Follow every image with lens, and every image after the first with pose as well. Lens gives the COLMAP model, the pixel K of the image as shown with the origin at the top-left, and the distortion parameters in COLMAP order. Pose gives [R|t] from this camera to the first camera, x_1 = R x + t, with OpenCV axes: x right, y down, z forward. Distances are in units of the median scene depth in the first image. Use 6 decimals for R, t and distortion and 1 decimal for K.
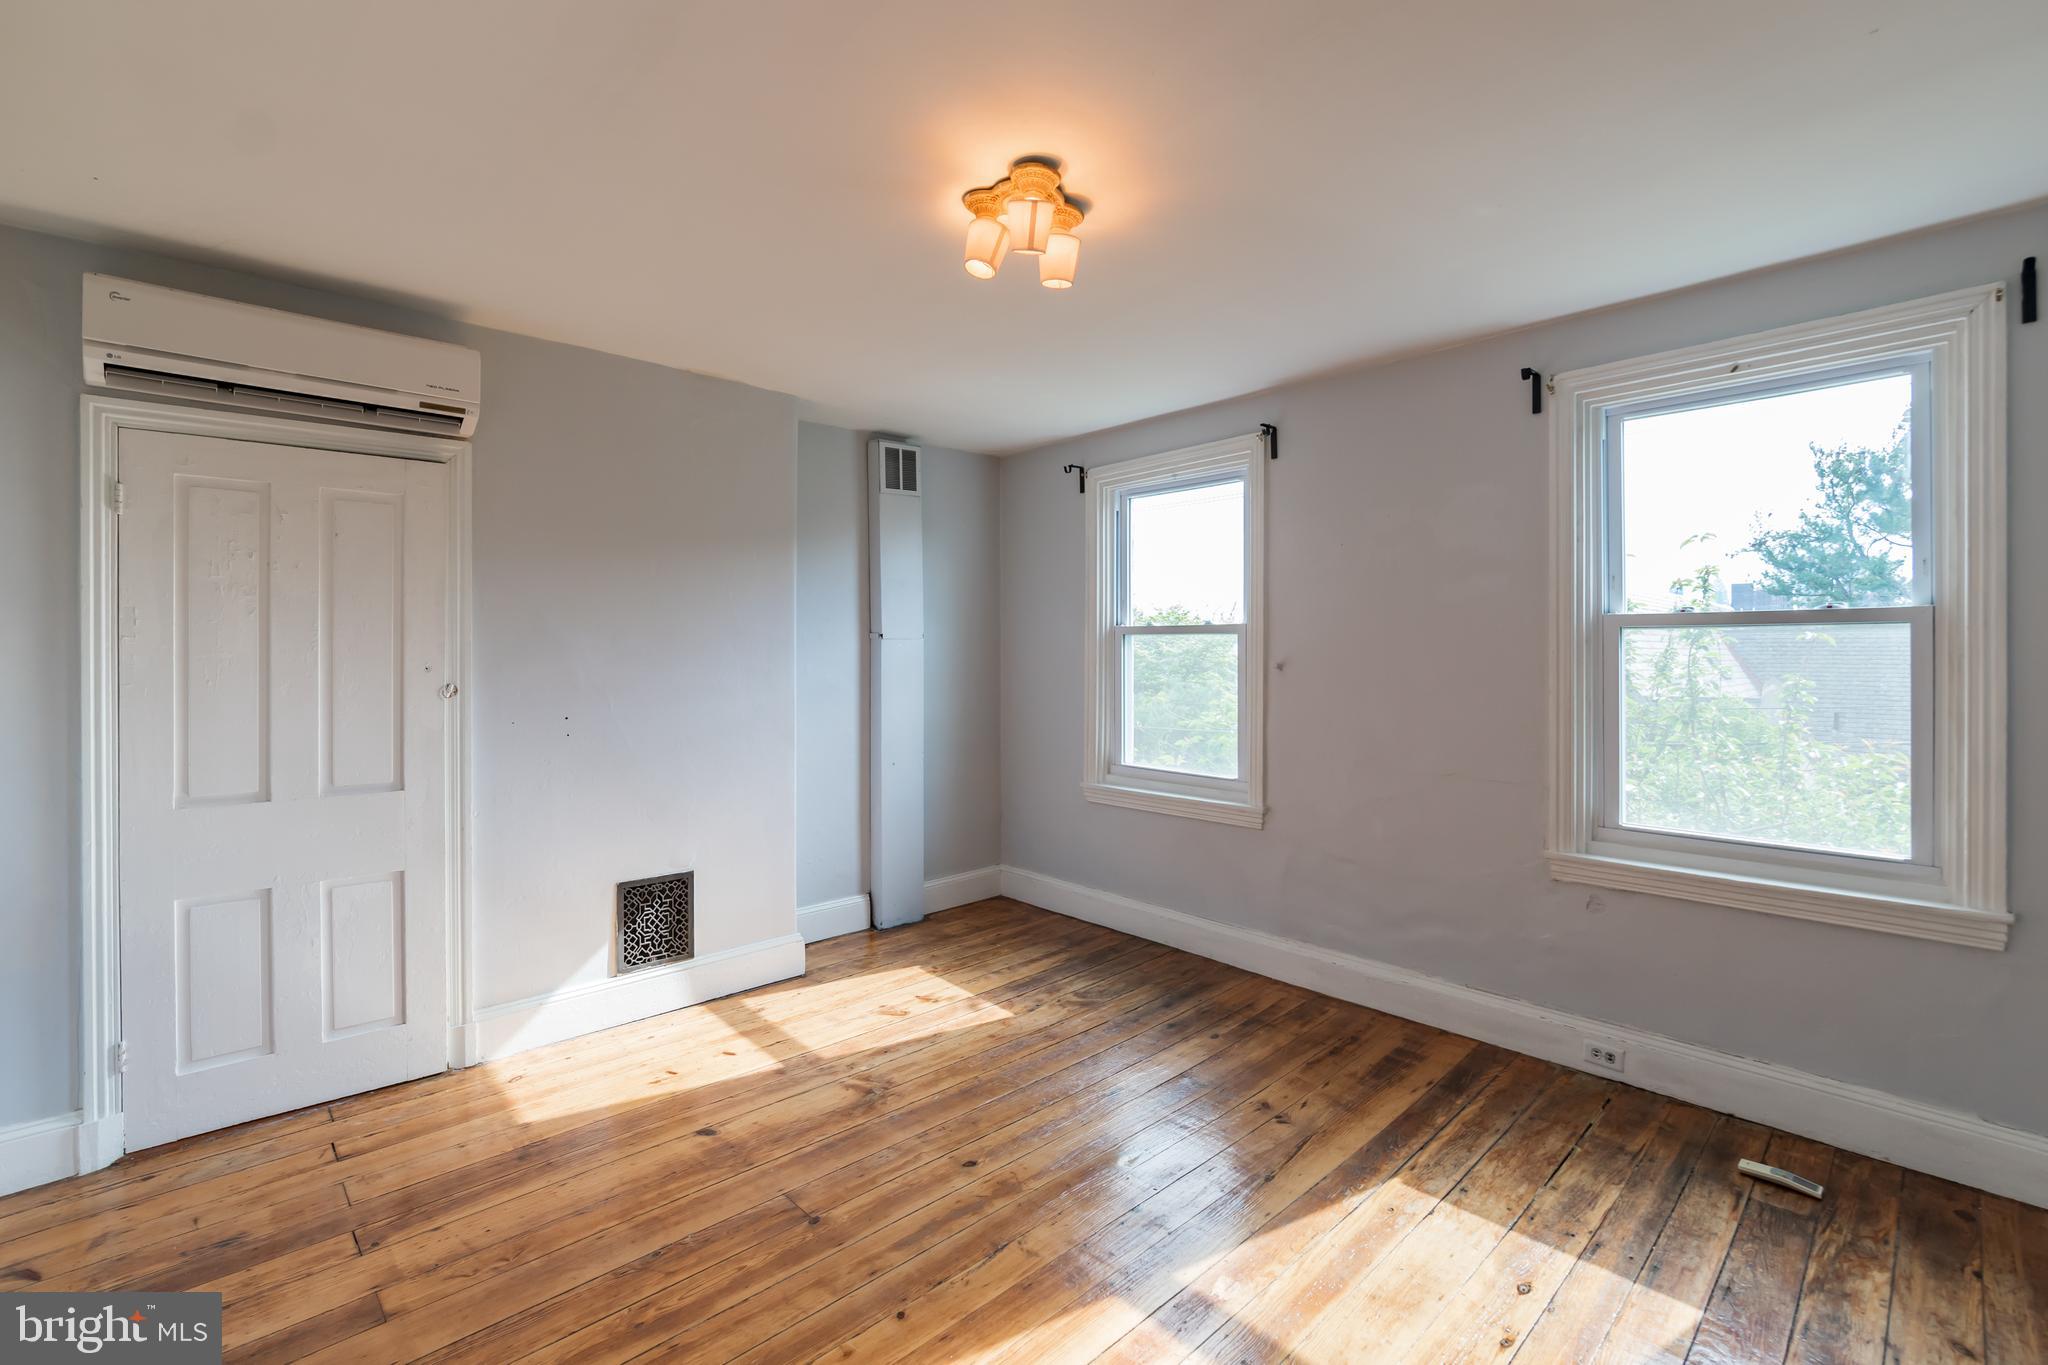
lens RADIAL K [[915.9, 0, 1014.1], [0, 915.9, 670.6], [0, 0, 1]] dist [-0.016673, 0.000036]
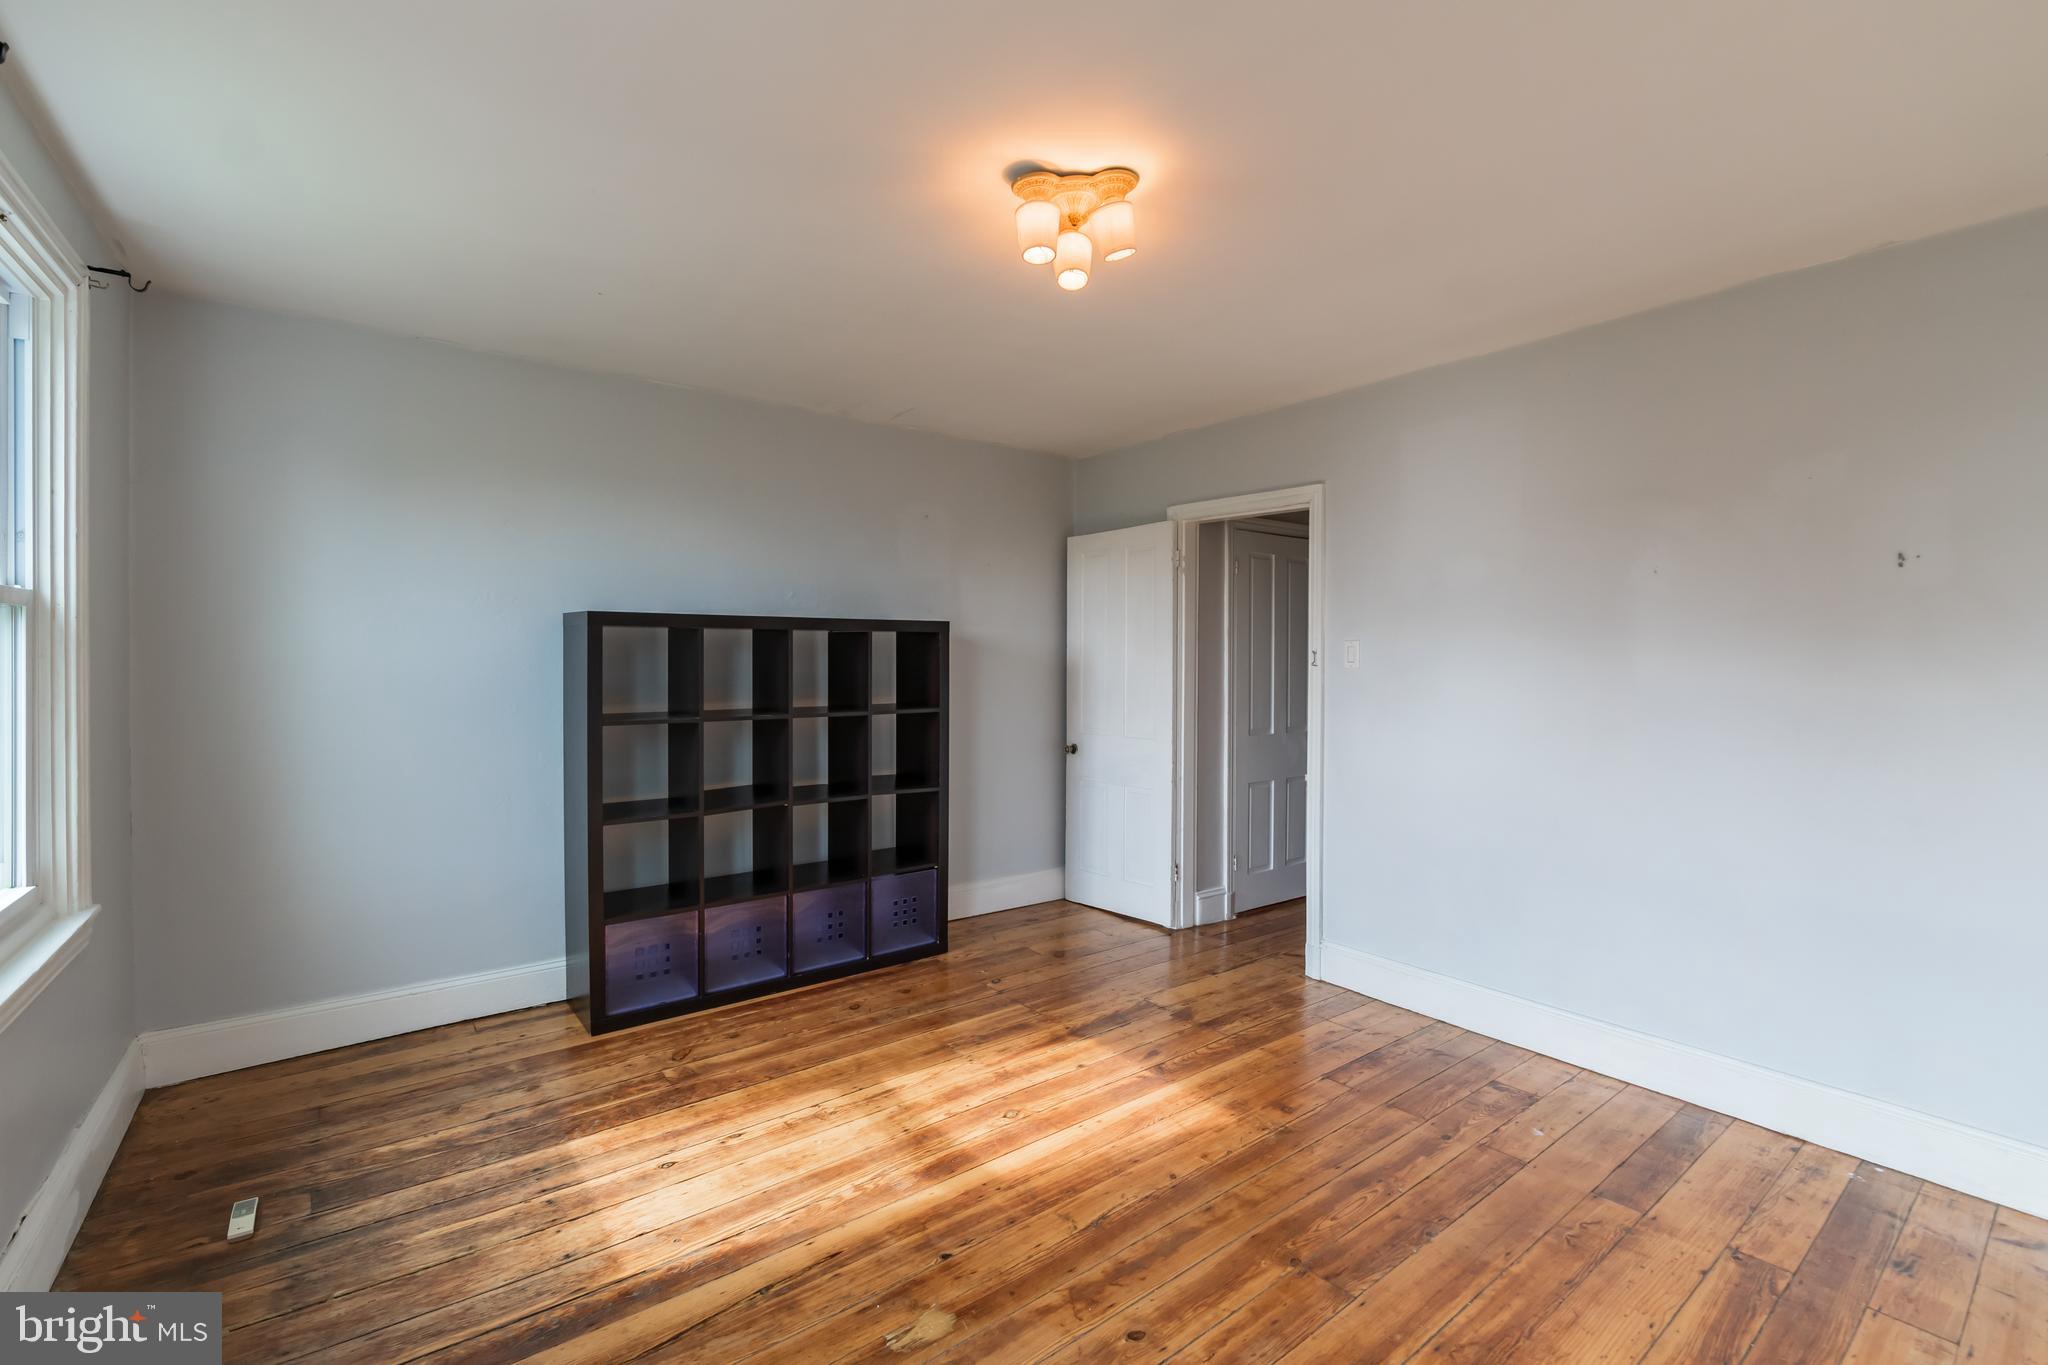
lens RADIAL K [[929.3, 0, 1046.4], [0, 929.3, 665.2], [0, 0, 1]] dist [-0.011554, -0.000299]
pose [[-0.998017, -0.004639, 0.062775, -0.017243], [-0.002864, 0.999594, 0.028337, -0.021922], [-0.062881, 0.028101, -0.997625, 1.462257]]
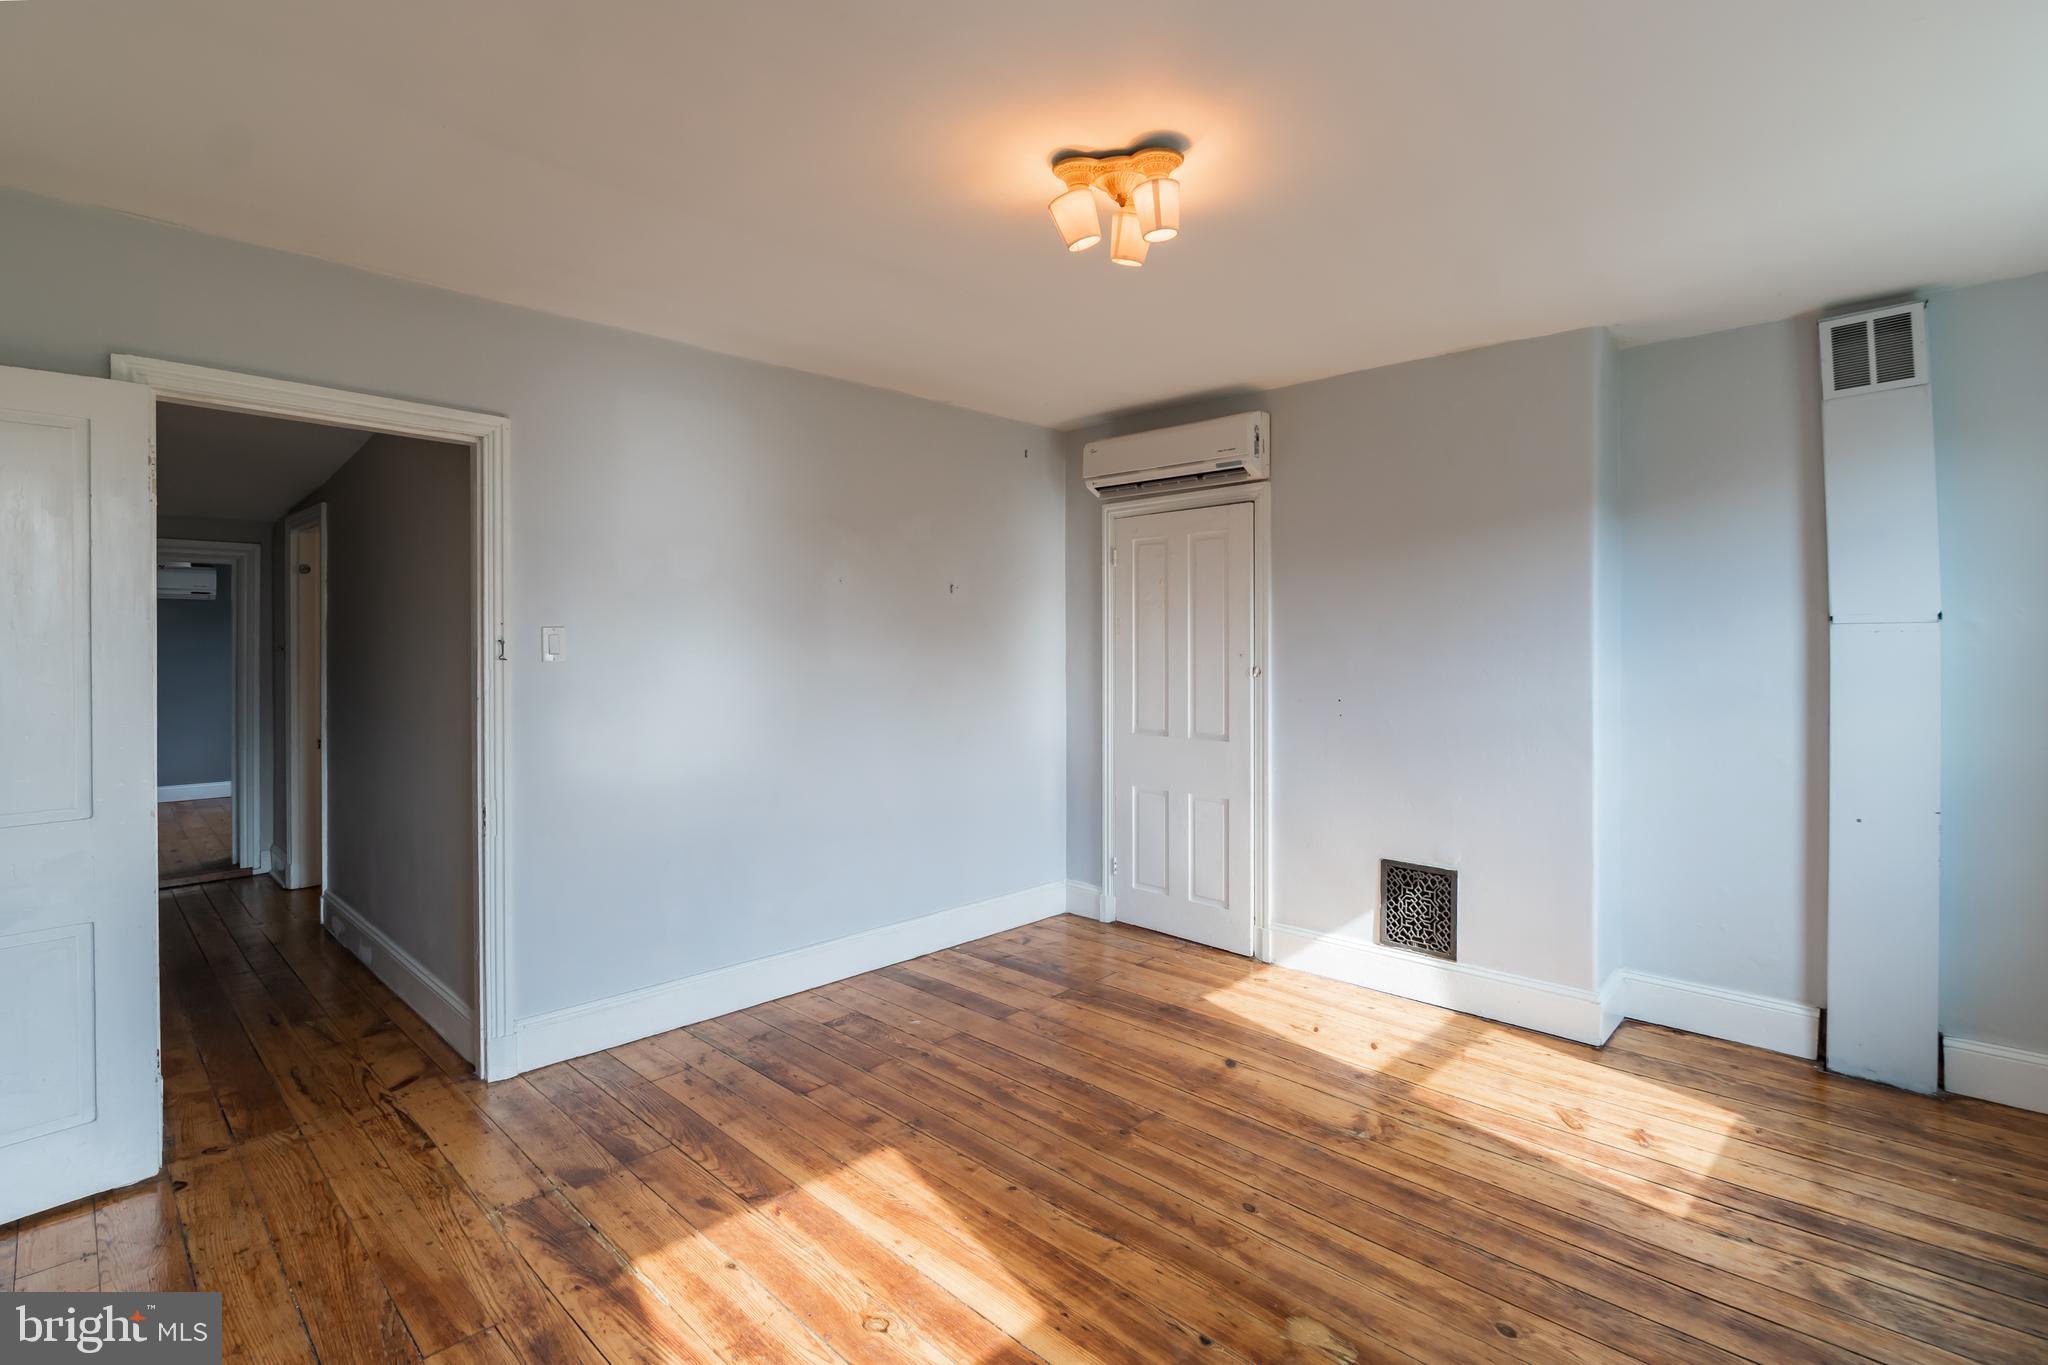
lens RADIAL K [[917.6, 0, 1046.0], [0, 917.6, 653.0], [0, 0, 1]] dist [-0.010104, 0.000177]
pose [[0.070729, 0.011799, -0.997426, 0.703961], [-0.019813, 0.999749, 0.010422, -0.013514], [0.997299, 0.019024, 0.070946, 0.607403]]
